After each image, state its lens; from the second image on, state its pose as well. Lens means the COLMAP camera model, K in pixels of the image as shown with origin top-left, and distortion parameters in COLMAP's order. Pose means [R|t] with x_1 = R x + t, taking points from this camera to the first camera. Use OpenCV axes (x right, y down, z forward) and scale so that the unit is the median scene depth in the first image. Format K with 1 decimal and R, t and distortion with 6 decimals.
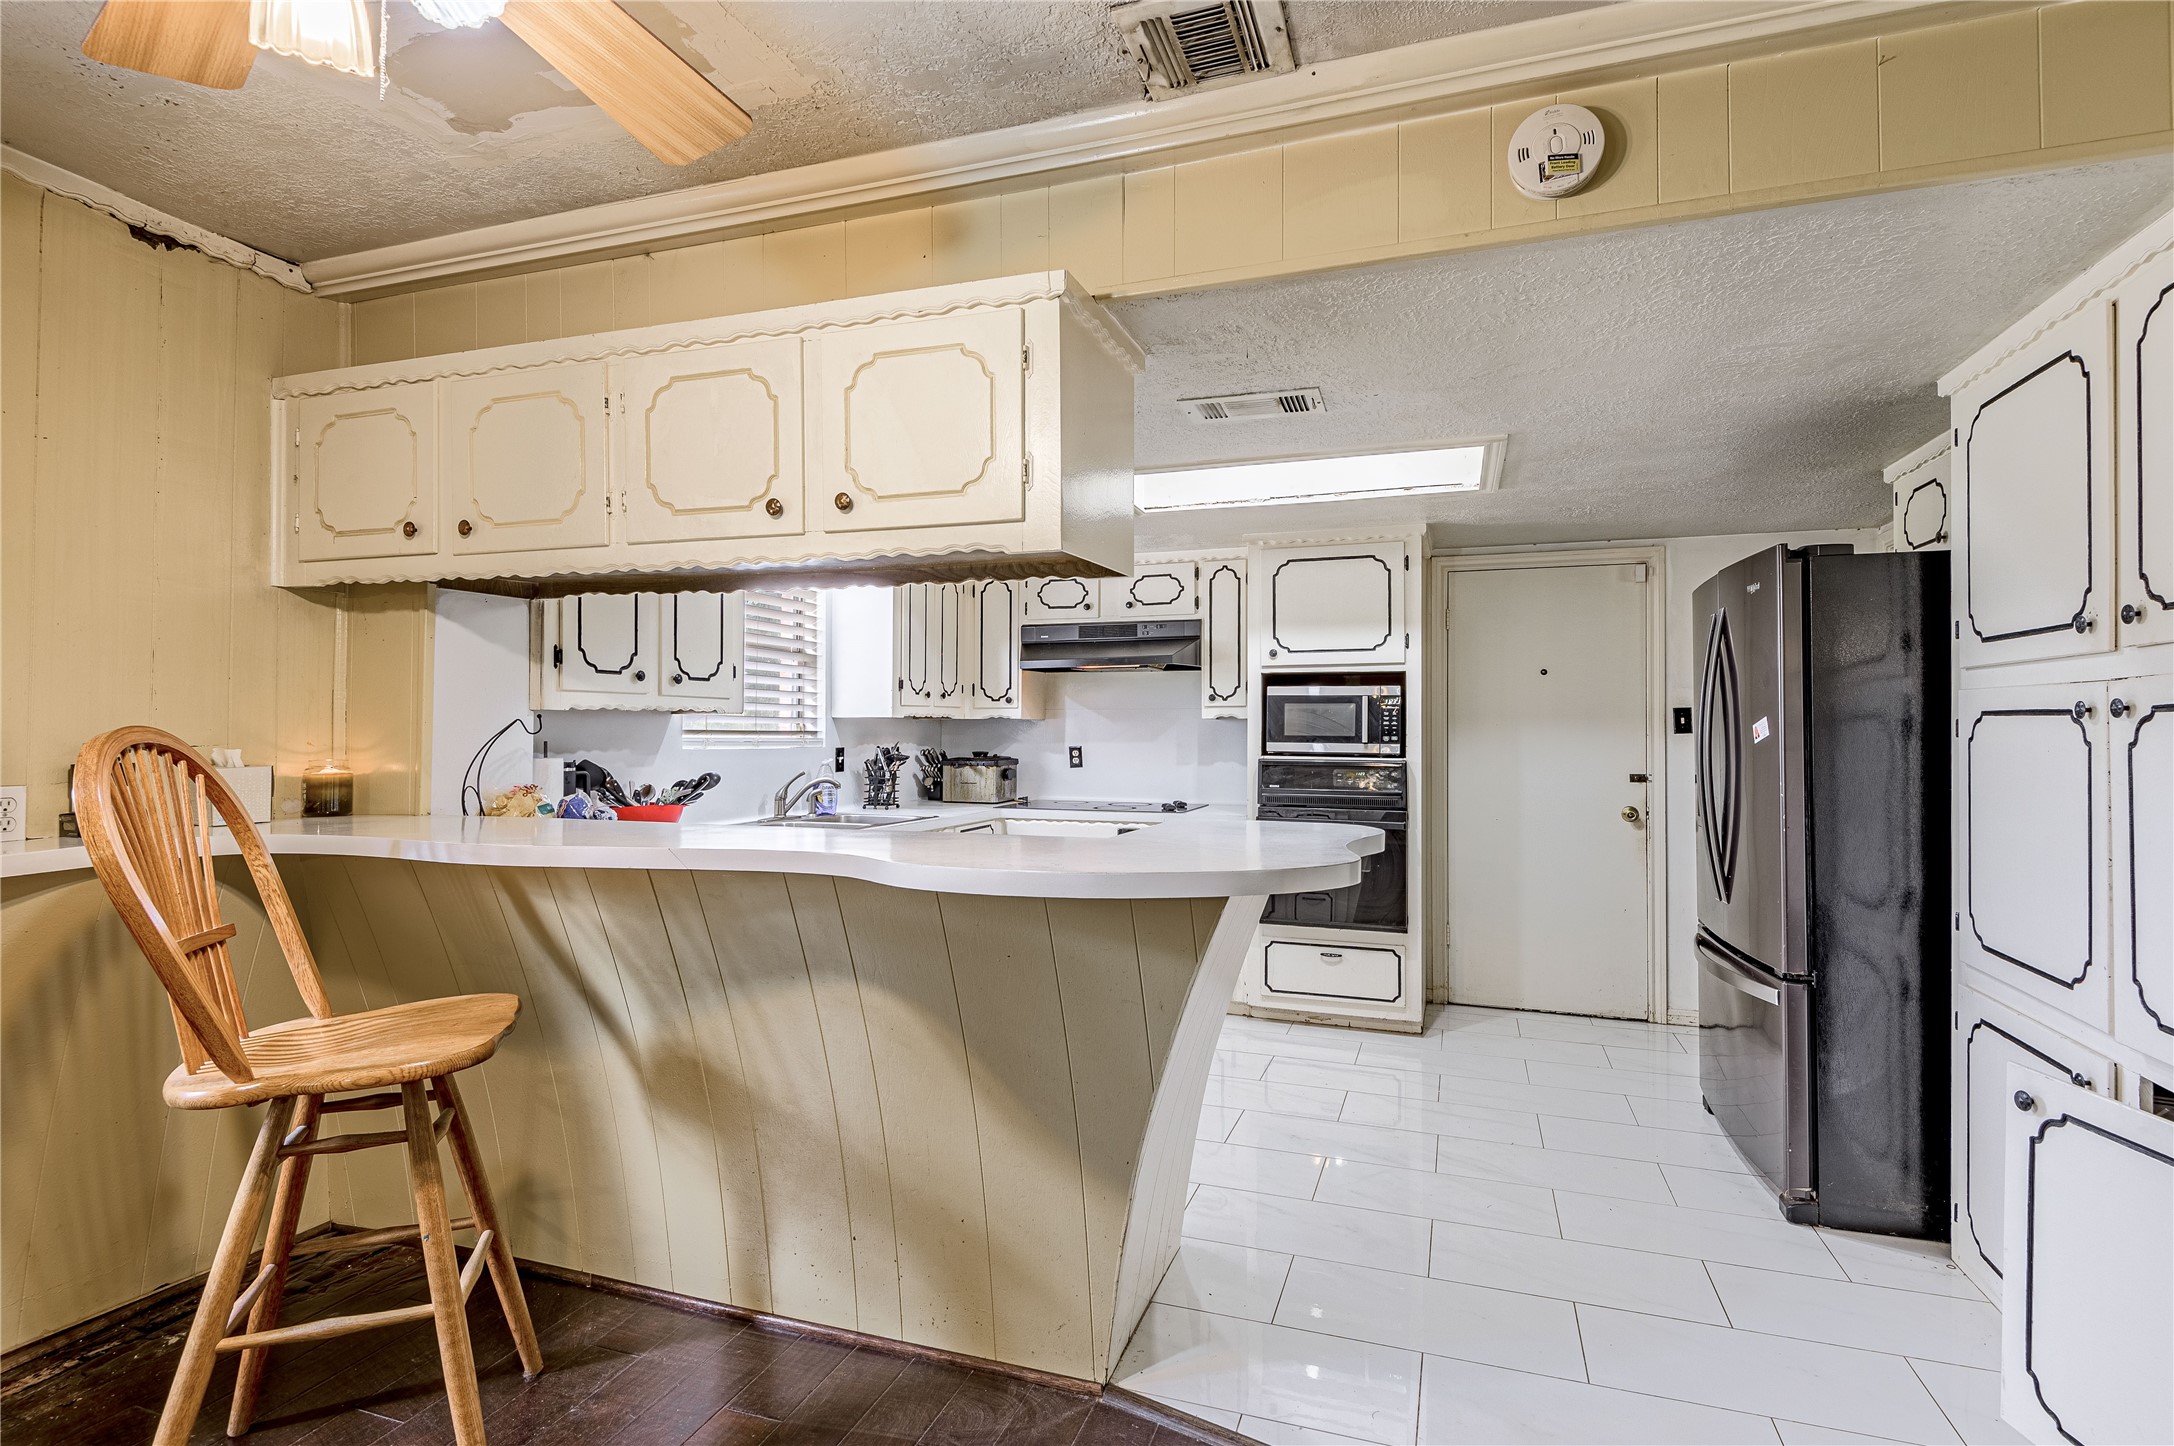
lens RADIAL K [[1031.6, 0, 1094.8], [0, 1031.6, 730.6], [0, 0, 1]] dist [0.030076, -0.022037]
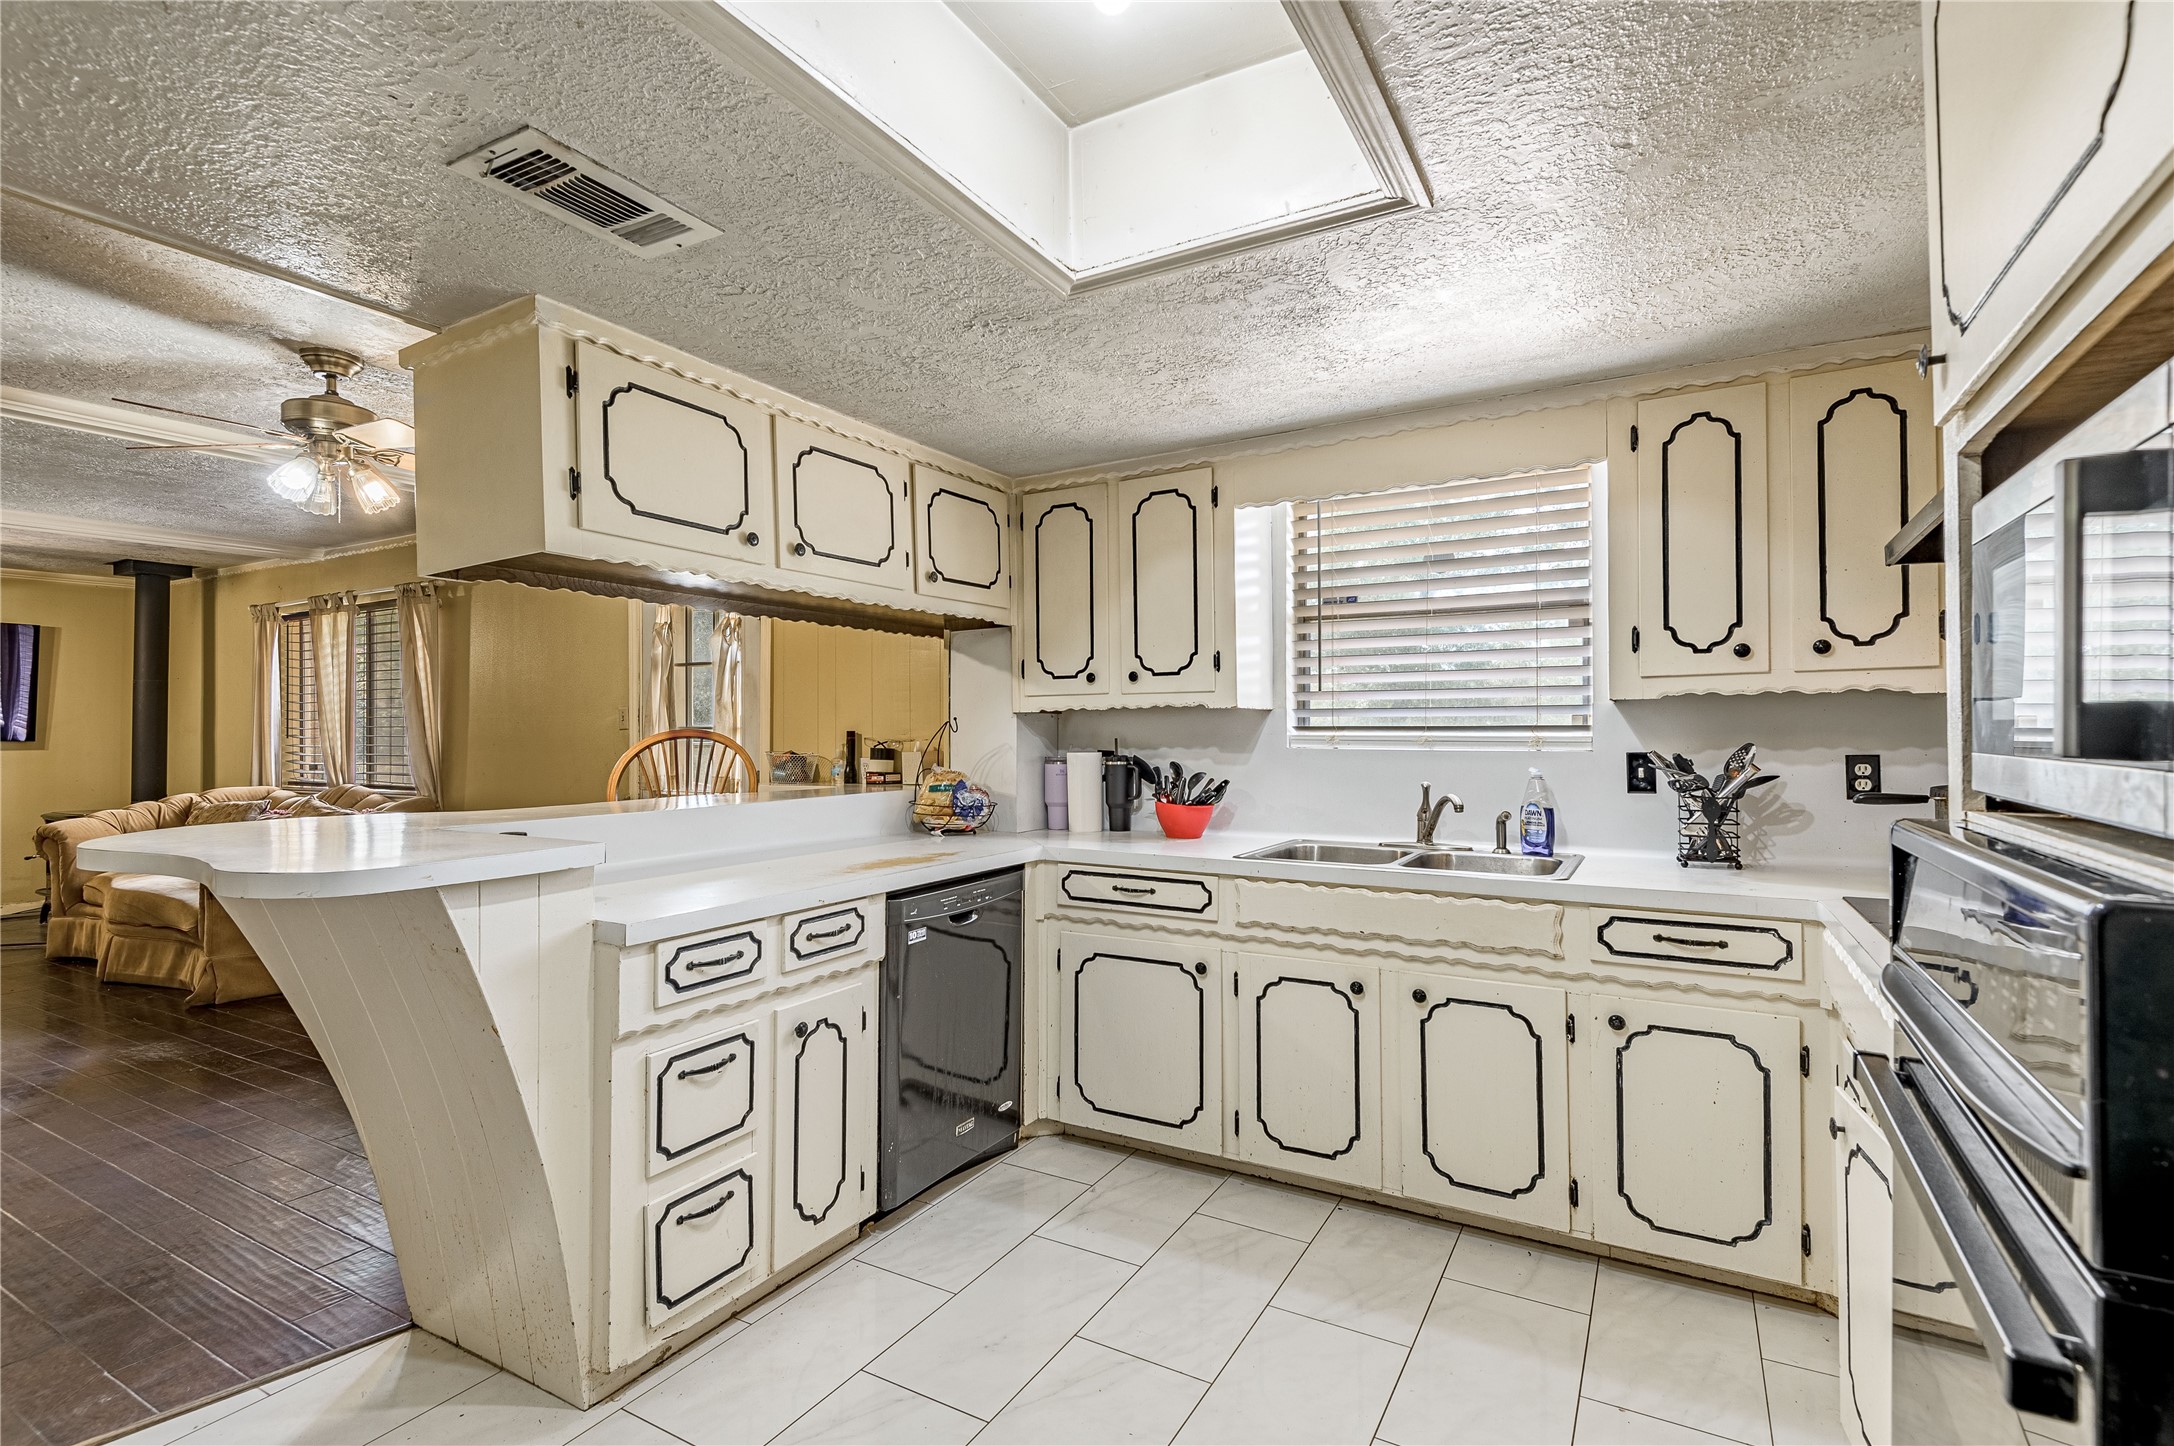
lens RADIAL K [[1021.6, 0, 1087.0], [0, 1021.6, 723.0], [0, 0, 1]] dist [0.010732, -0.000338]
pose [[-0.189949, -0.015686, -0.981669, 0.383822], [0.002587, 0.999861, -0.016478, 0.007898], [0.981791, -0.005669, -0.189882, 0.769324]]
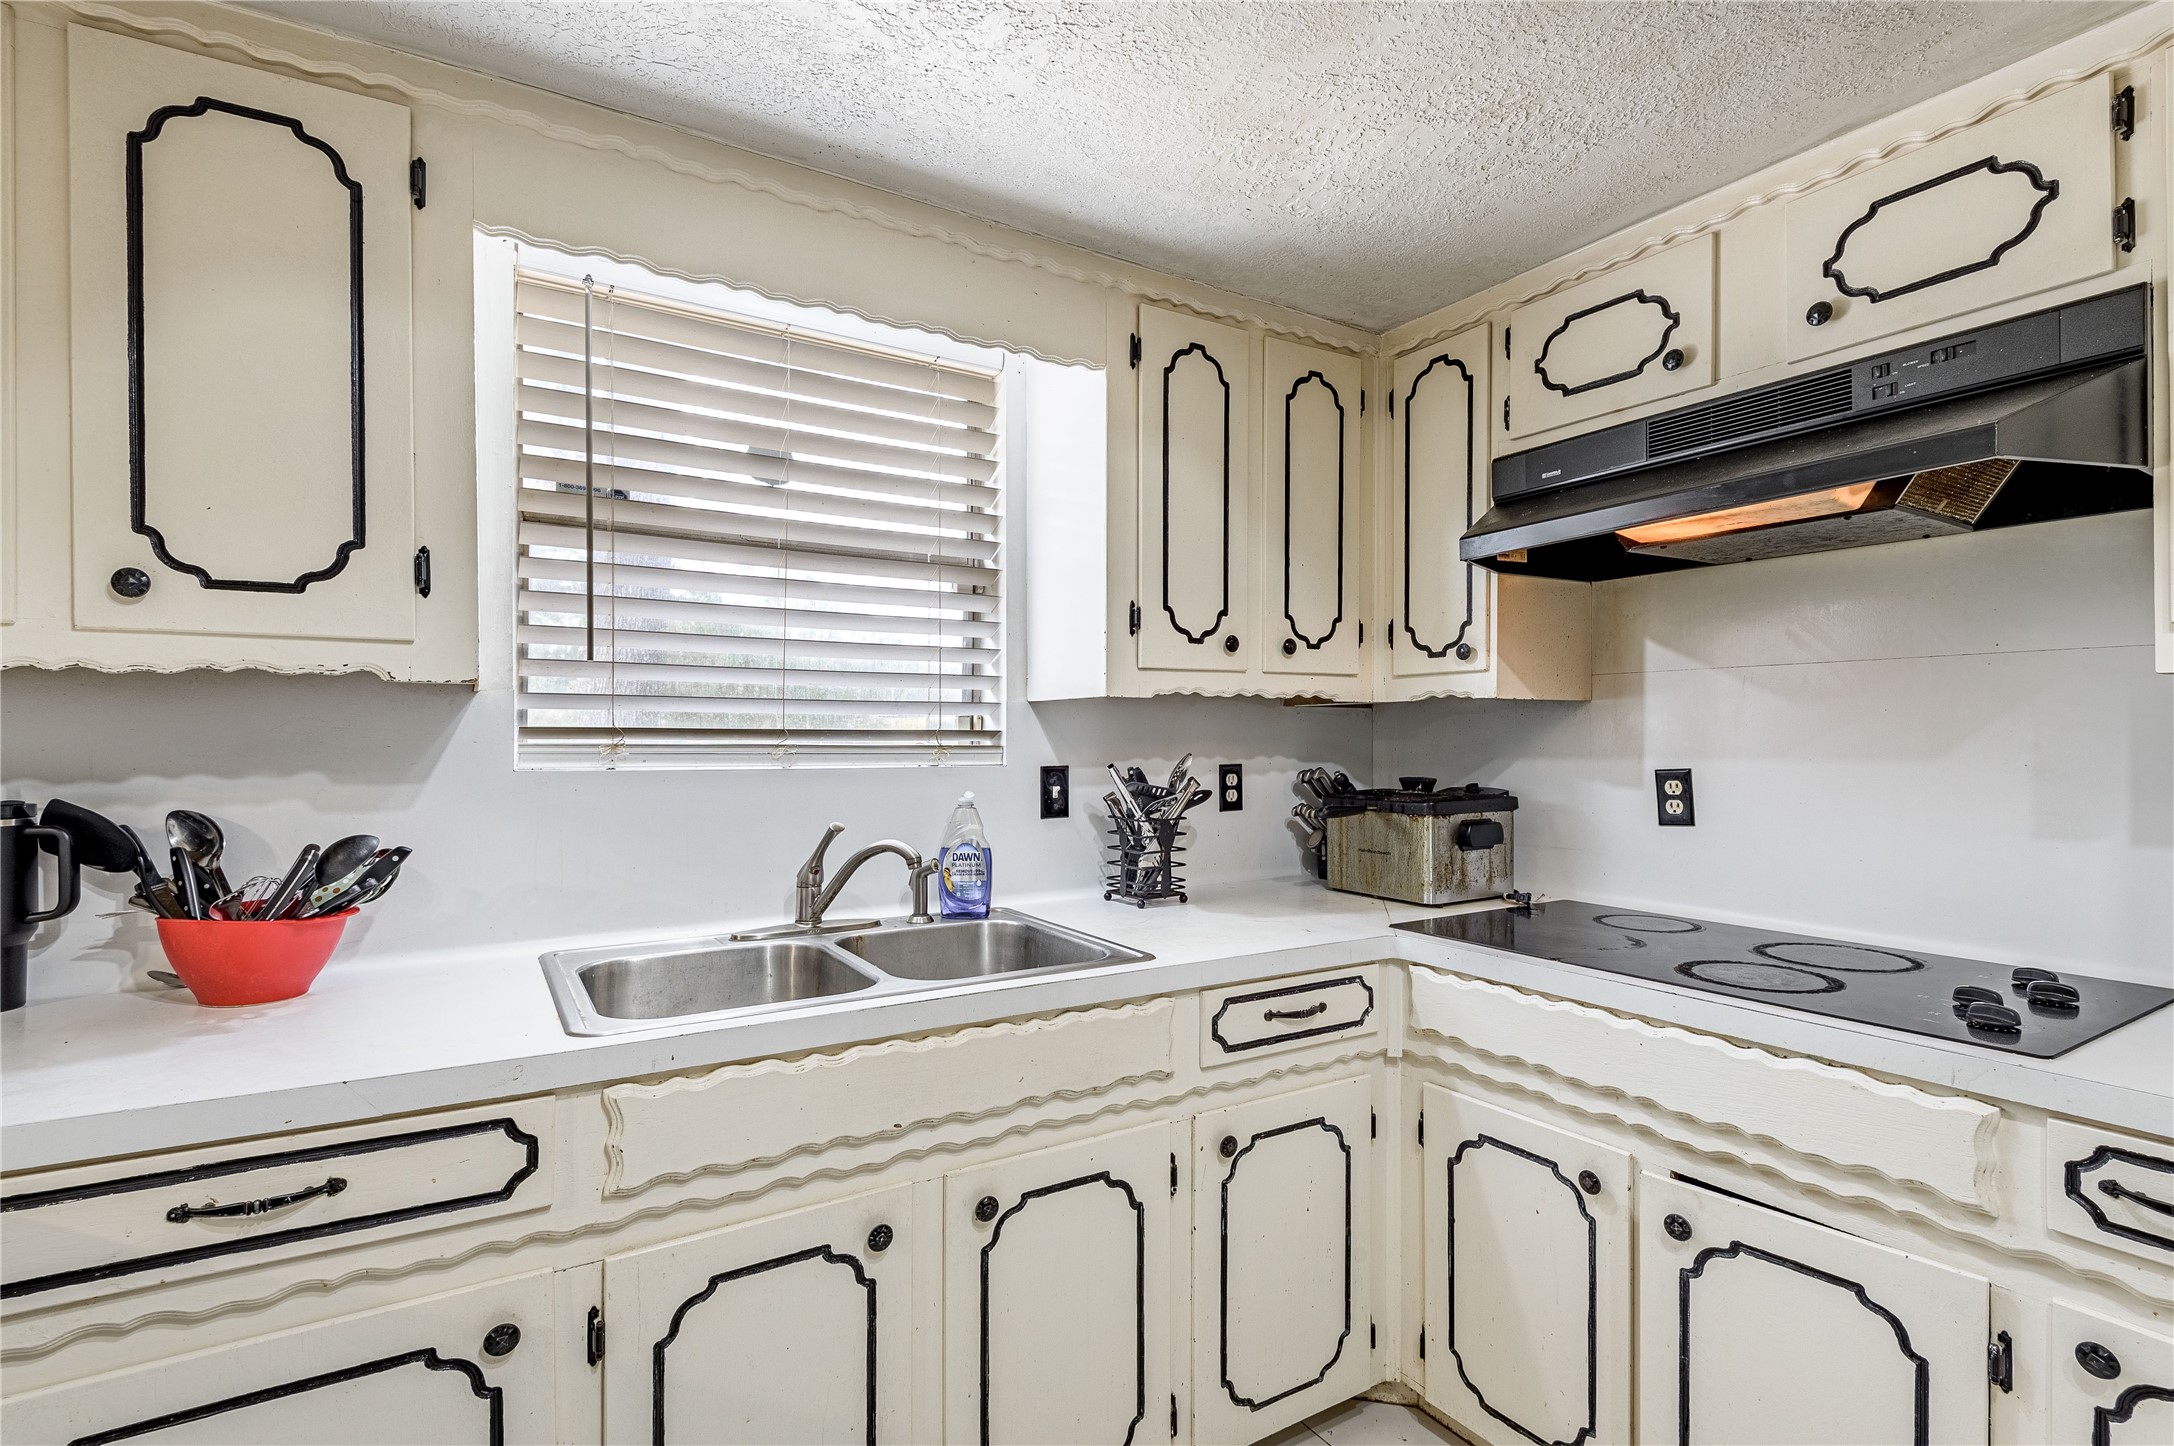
lens RADIAL K [[1031.6, 0, 1094.8], [0, 1031.6, 730.6], [0, 0, 1]] dist [0.030076, -0.022037]
pose [[0.782661, -0.005698, -0.622422, 0.056699], [0.002430, 0.999978, -0.006100, 0.003265], [0.622443, 0.003262, 0.782658, 0.624652]]
